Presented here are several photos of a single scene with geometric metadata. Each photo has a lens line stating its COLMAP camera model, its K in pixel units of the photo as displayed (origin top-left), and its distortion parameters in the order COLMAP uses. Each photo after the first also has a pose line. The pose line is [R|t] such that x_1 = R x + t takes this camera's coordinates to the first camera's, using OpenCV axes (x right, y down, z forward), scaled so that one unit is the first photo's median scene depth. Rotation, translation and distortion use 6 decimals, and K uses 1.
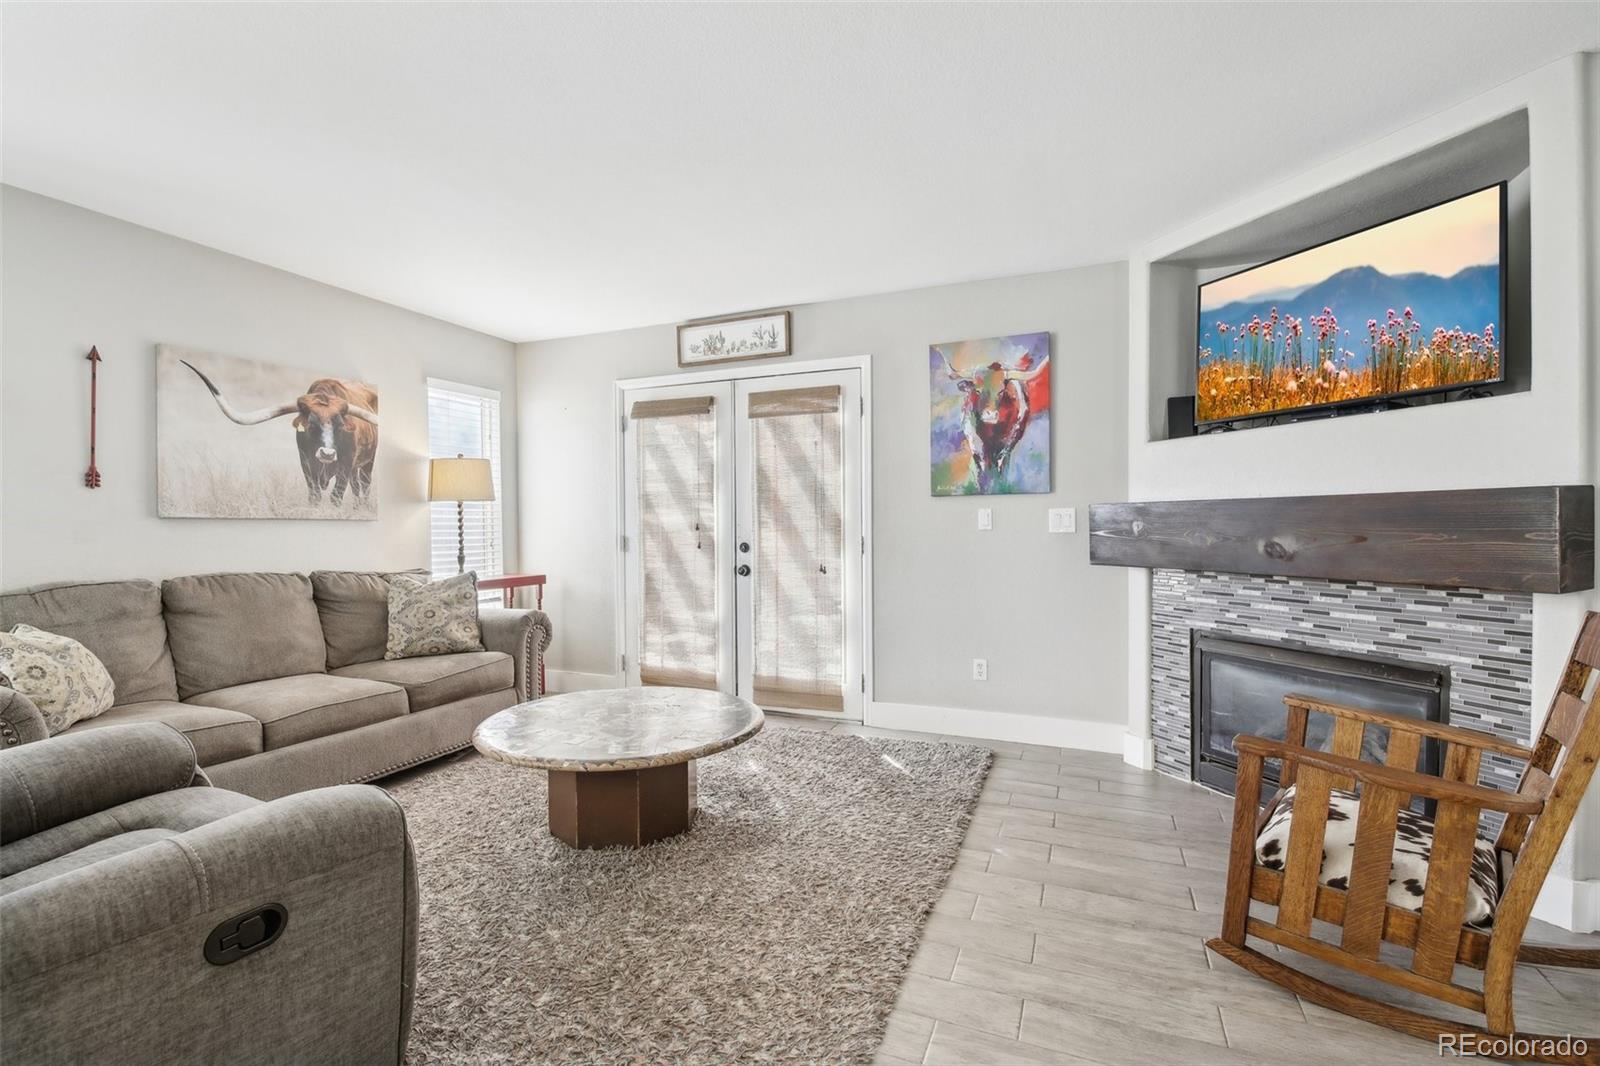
lens RADIAL K [[712.4, 0, 800.0], [0, 712.4, 533.0], [0, 0, 1]] dist [0.000293, -0.000064]
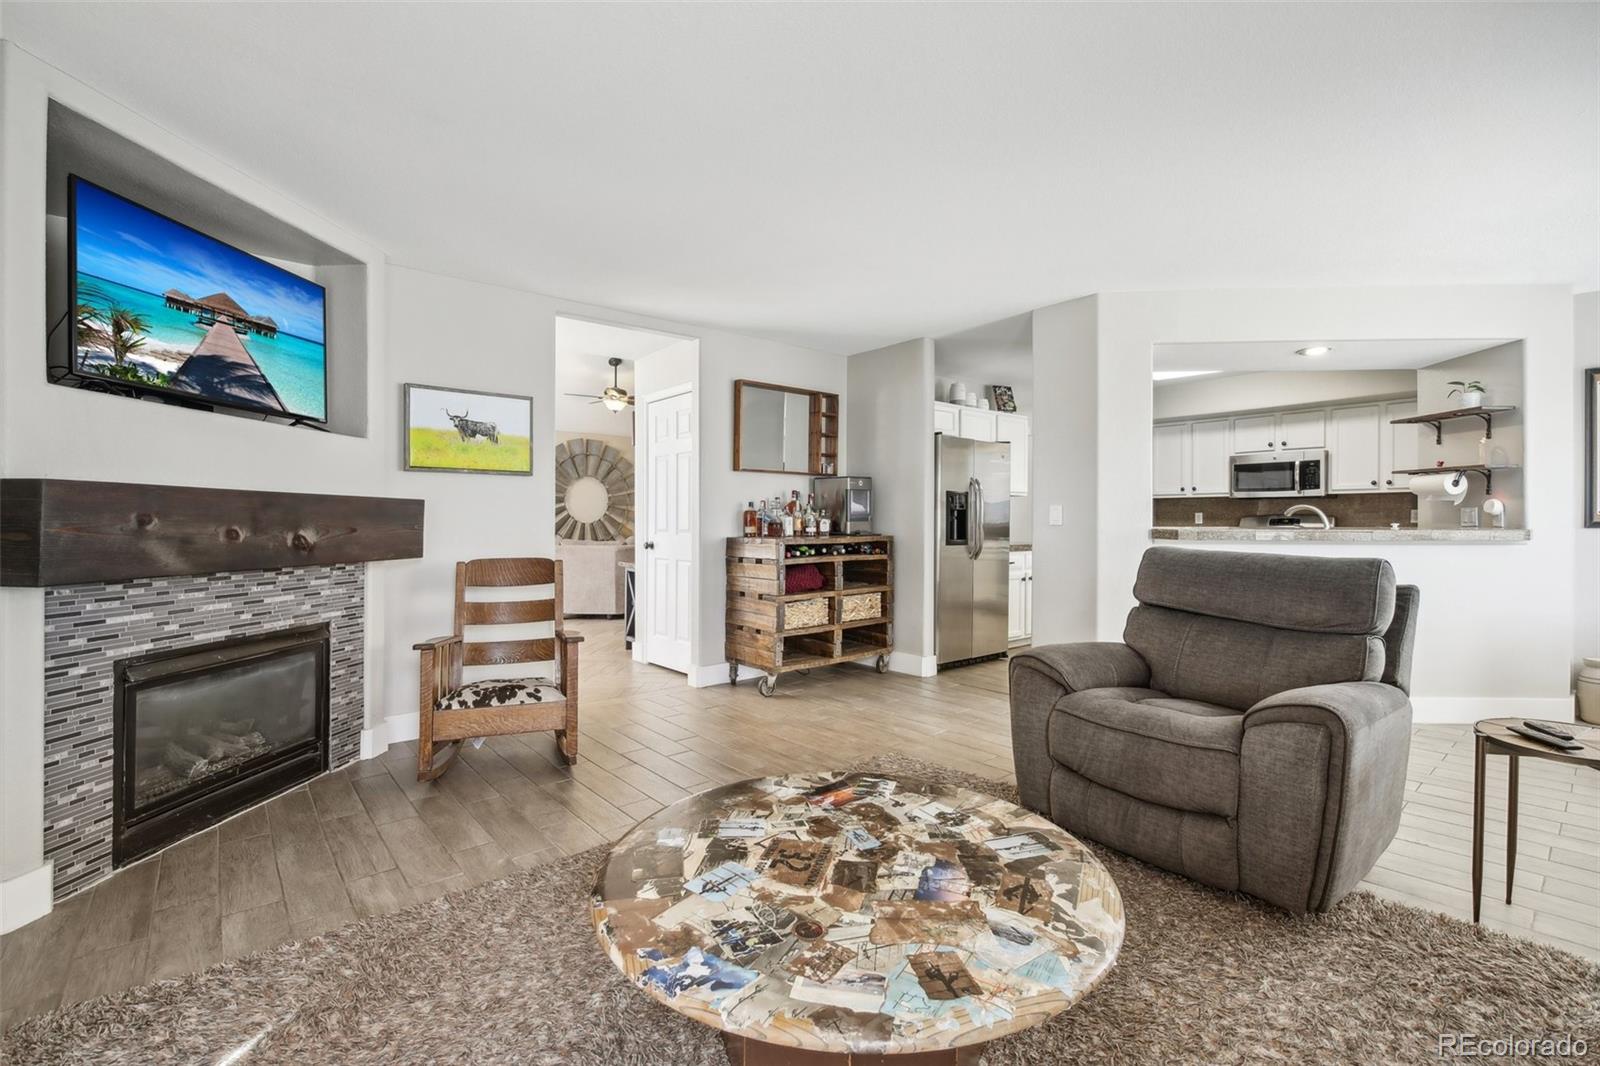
lens RADIAL K [[712.4, 0, 800.0], [0, 712.4, 533.0], [0, 0, 1]] dist [0.000293, -0.000064]
pose [[-0.889558, 0.002998, 0.456813, -0.453873], [0.013557, 0.999711, 0.019839, -0.000873], [-0.456621, 0.023841, -0.889342, 1.492427]]
